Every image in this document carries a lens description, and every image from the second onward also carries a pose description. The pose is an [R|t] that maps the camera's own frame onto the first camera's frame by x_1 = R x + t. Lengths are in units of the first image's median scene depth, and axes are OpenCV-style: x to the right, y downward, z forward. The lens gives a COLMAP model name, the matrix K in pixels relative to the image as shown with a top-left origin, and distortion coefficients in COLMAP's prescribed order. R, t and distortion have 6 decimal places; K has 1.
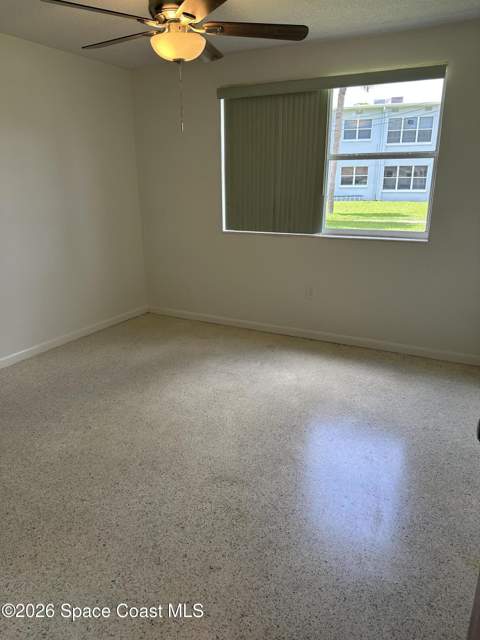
lens RADIAL K [[448.8, 0, 238.4], [0, 448.8, 322.0], [0, 0, 1]] dist [0.118001, -0.179361]
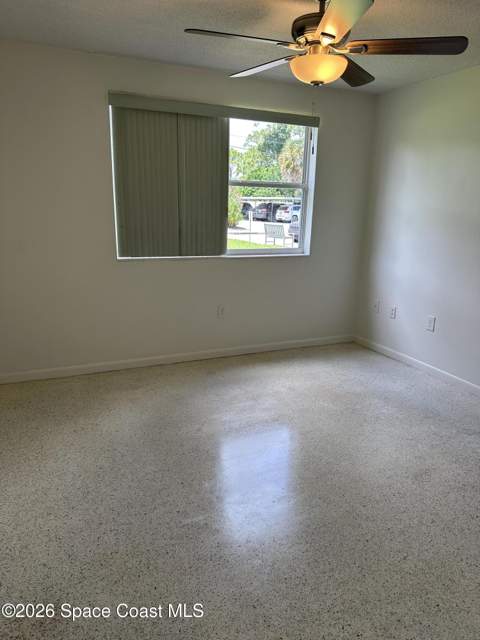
lens RADIAL K [[448.8, 0, 238.4], [0, 448.8, 322.0], [0, 0, 1]] dist [0.118001, -0.179361]
pose [[0.609097, -0.181304, 0.772094, -0.628648], [0.208658, 0.975857, 0.064544, -0.104380], [-0.765155, 0.121790, 0.632222, 0.341267]]
